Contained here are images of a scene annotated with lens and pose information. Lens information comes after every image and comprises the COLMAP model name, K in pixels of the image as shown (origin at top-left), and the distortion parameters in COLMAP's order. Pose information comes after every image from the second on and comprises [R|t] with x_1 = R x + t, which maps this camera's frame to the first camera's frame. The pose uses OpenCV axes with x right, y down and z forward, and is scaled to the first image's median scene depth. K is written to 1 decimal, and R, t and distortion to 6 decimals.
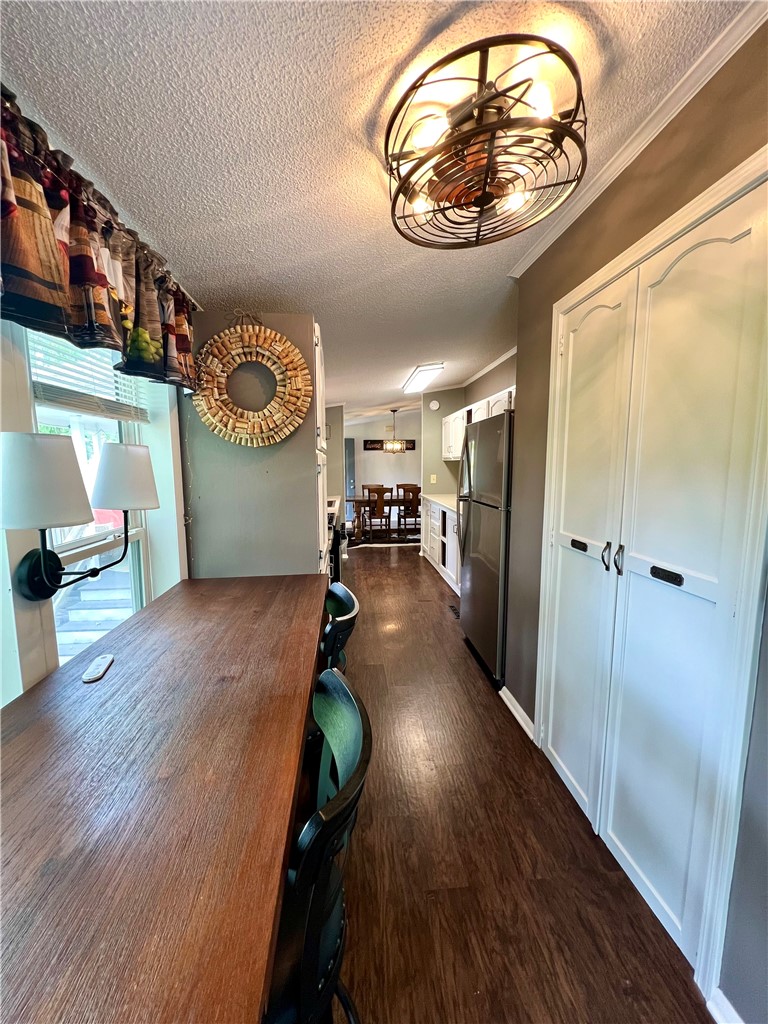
lens RADIAL K [[411.1, 0, 383.0], [0, 411.1, 512.1], [0, 0, 1]] dist [0.000425, 0.000371]
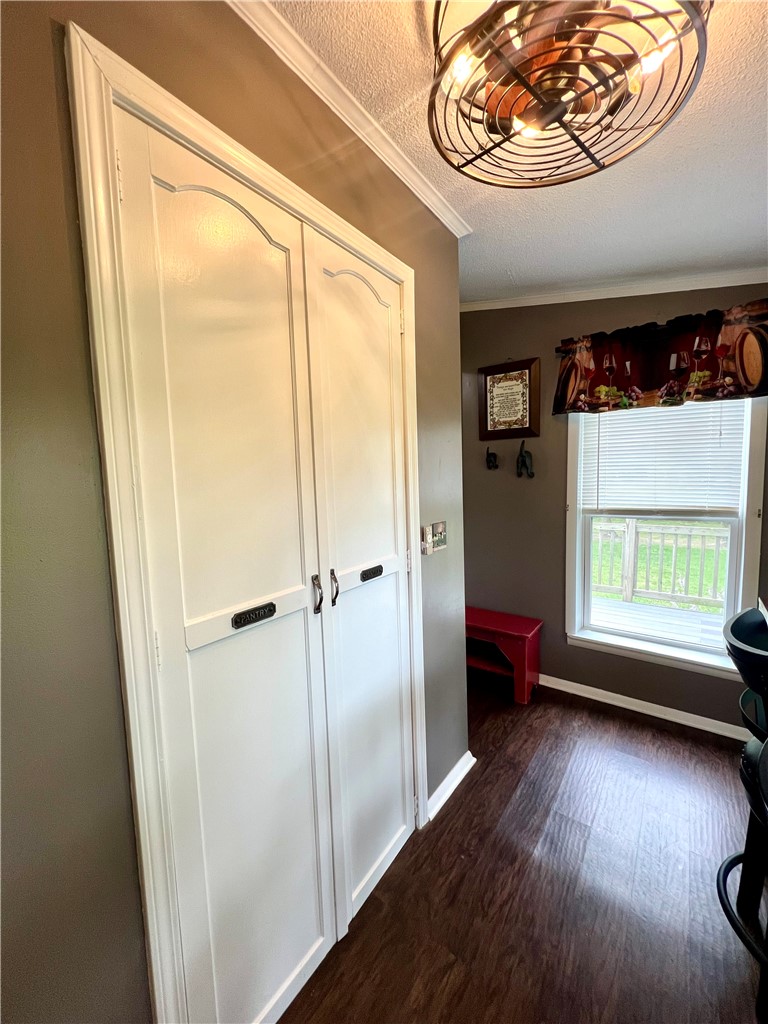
lens RADIAL K [[411.1, 0, 383.0], [0, 411.1, 512.1], [0, 0, 1]] dist [0.000425, 0.000371]
pose [[-0.752484, -0.035467, 0.657655, -0.035469], [0.112322, 0.977010, 0.181207, -0.167233], [-0.648962, 0.210225, -0.731200, 1.485959]]
